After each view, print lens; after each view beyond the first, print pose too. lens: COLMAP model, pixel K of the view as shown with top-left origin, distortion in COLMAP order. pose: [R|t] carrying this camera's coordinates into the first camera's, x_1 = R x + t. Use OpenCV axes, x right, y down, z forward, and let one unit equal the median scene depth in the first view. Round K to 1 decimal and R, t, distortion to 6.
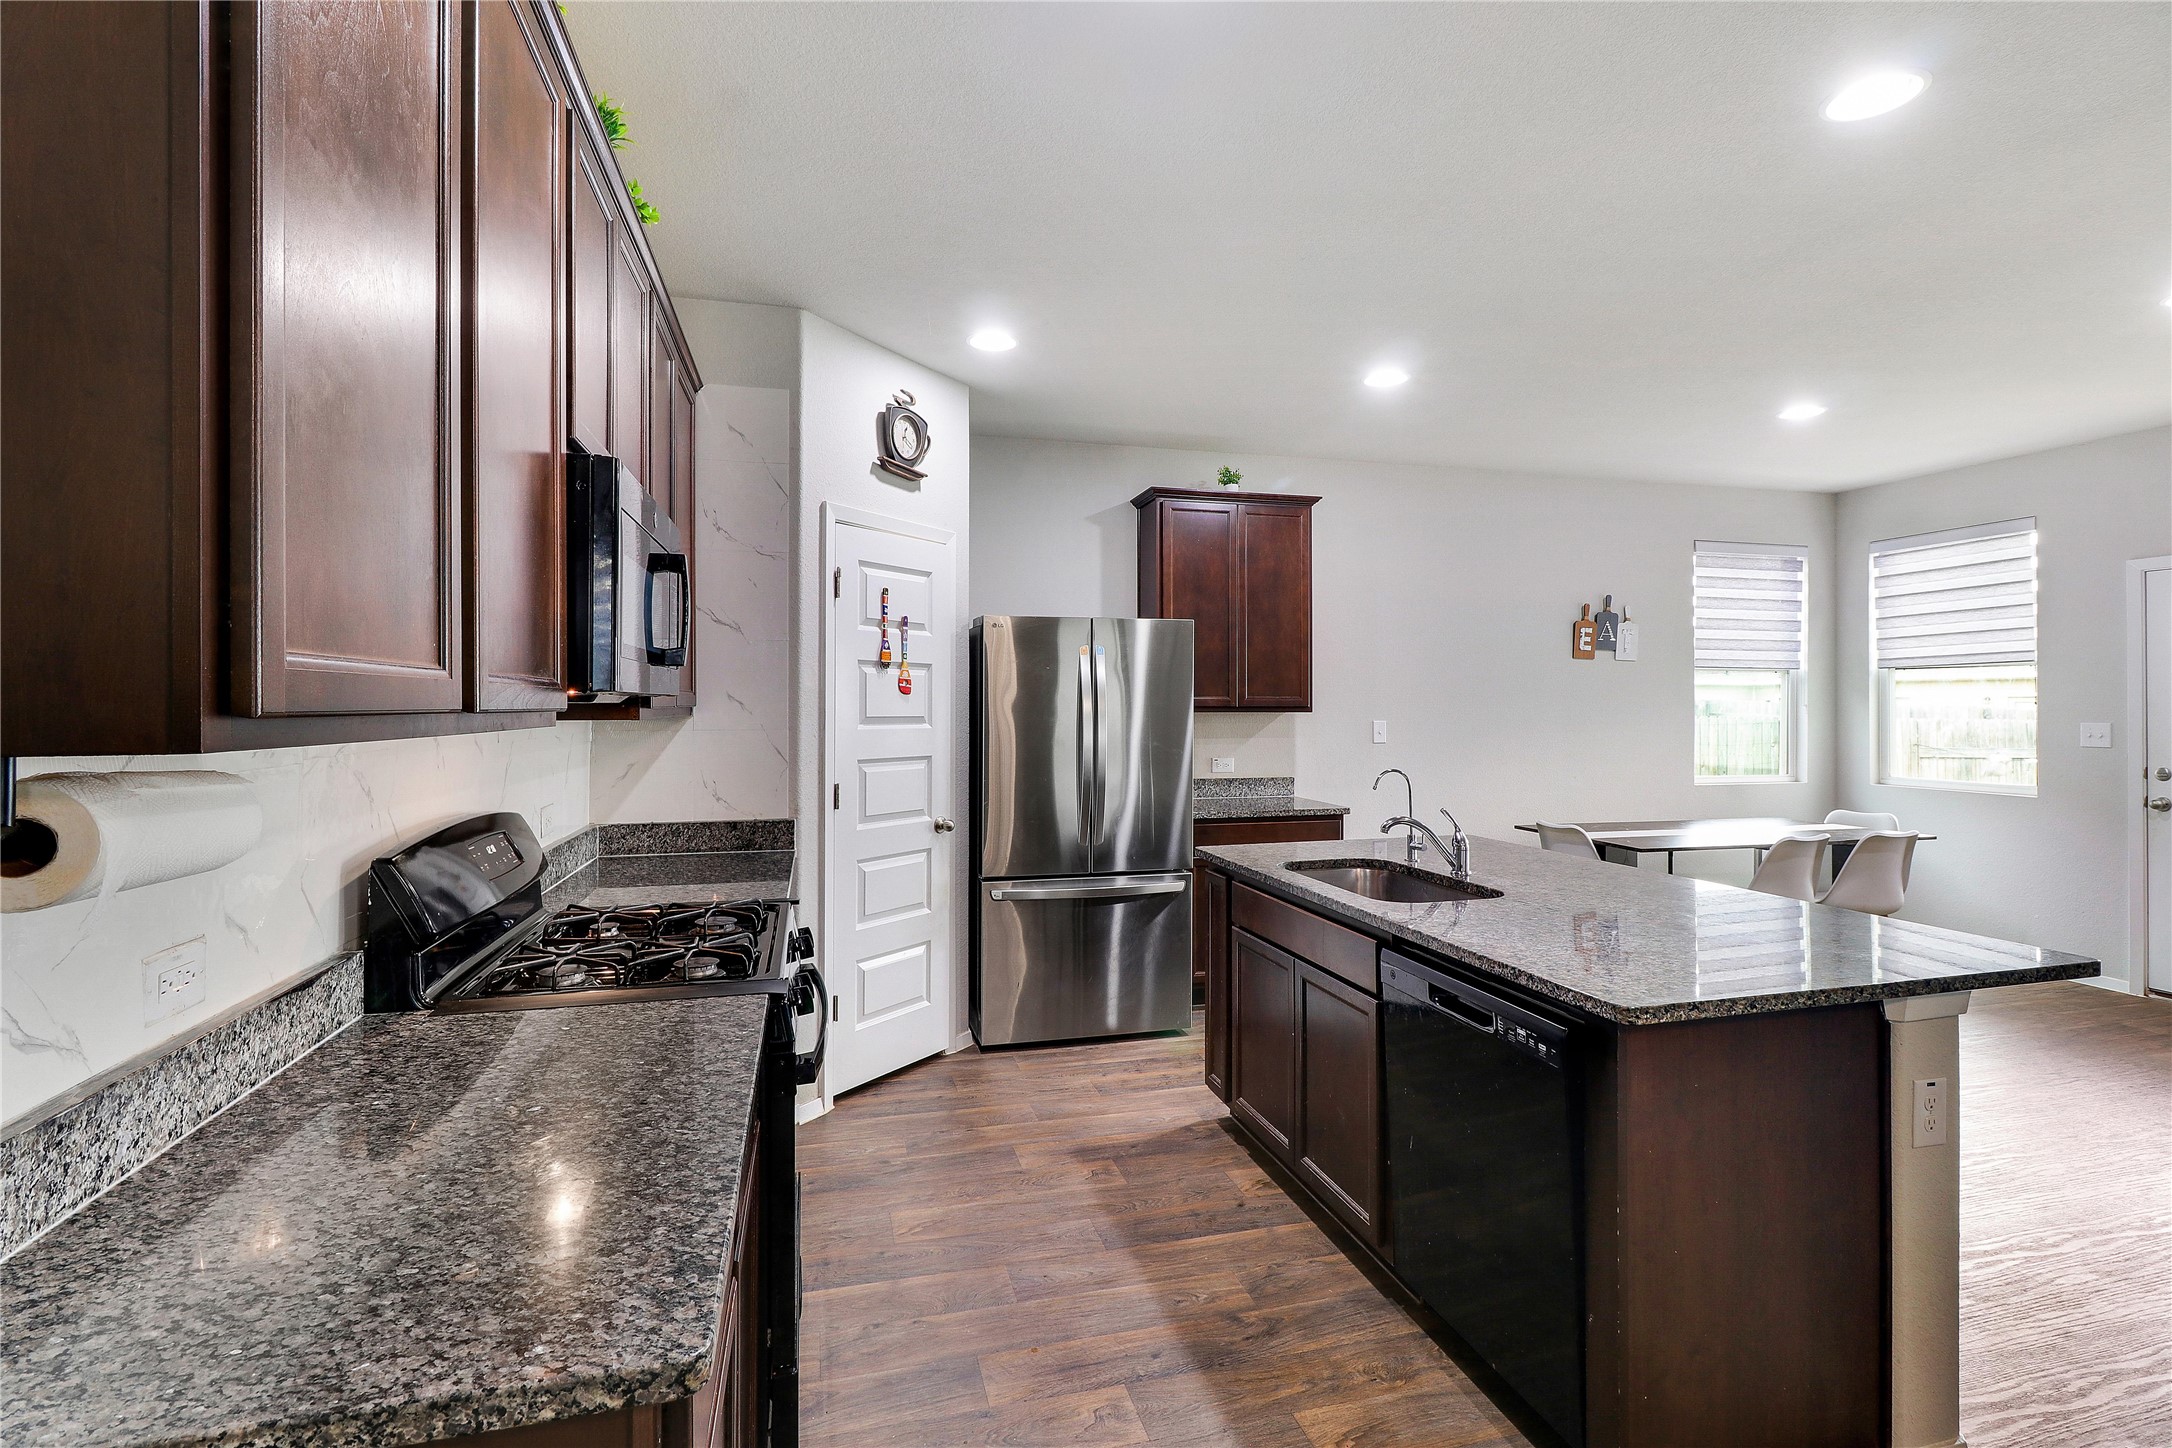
lens RADIAL K [[993.0, 0, 1079.3], [0, 993.0, 719.7], [0, 0, 1]] dist [-0.000491, -0.000198]
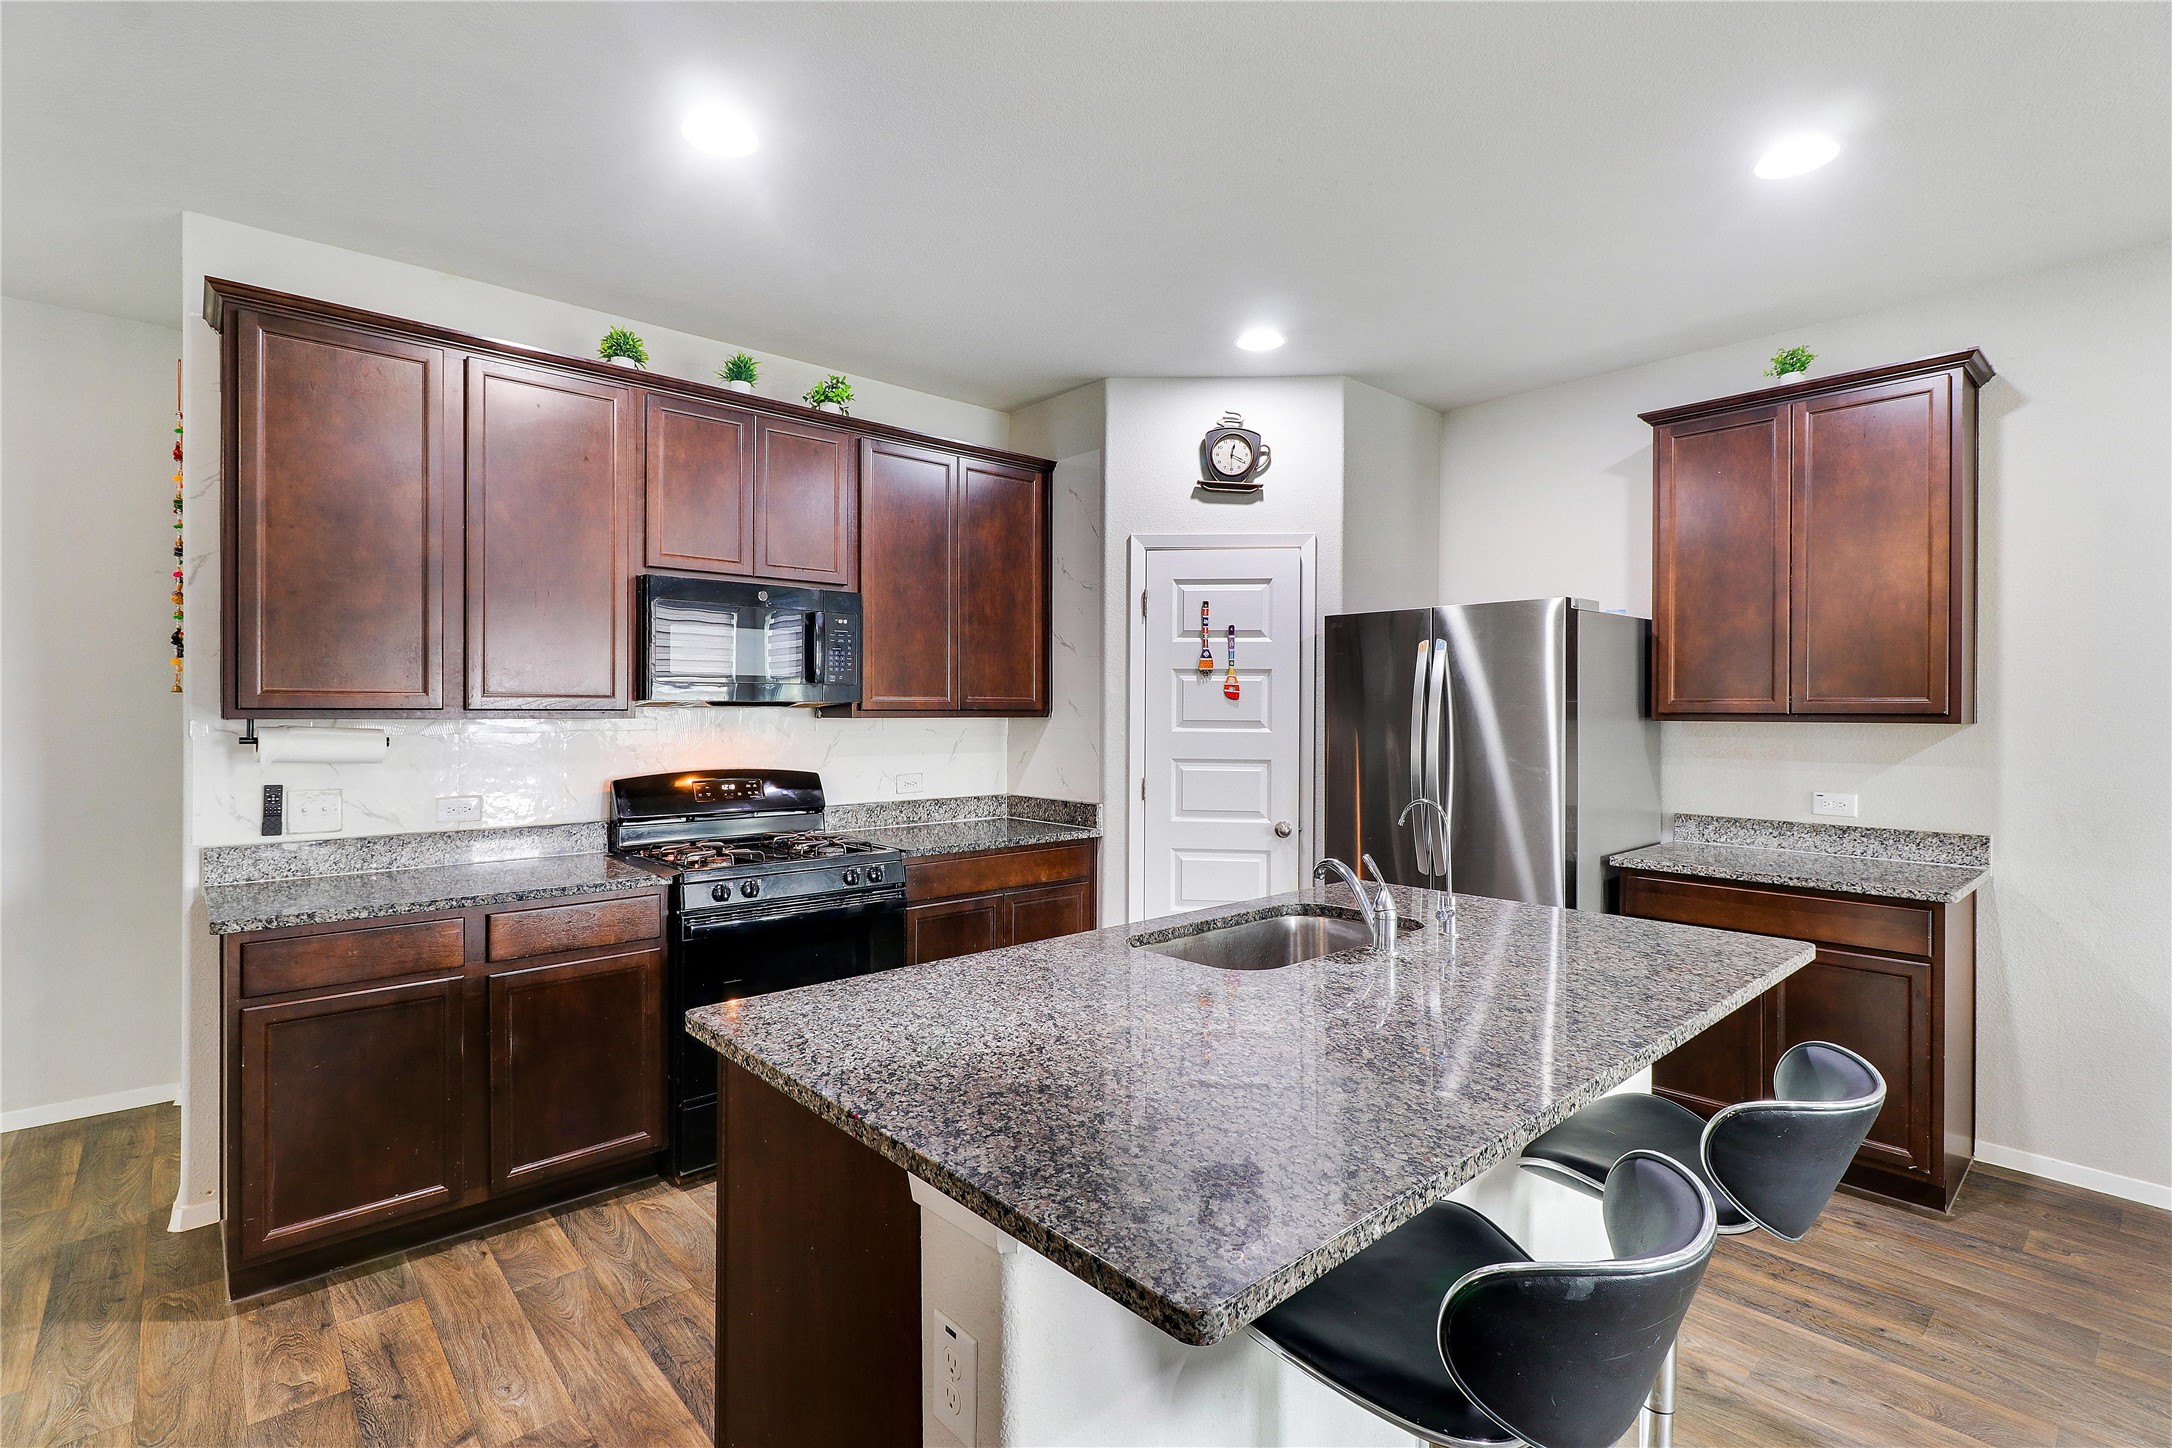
lens RADIAL K [[993.0, 0, 1084.6], [0, 993.0, 714.1], [0, 0, 1]] dist [-0.000491, -0.000198]
pose [[0.447732, 0.002659, -0.894164, 0.702039], [-0.015800, 0.999863, -0.004938, -0.002096], [0.894028, 0.016338, 0.447712, 0.391658]]
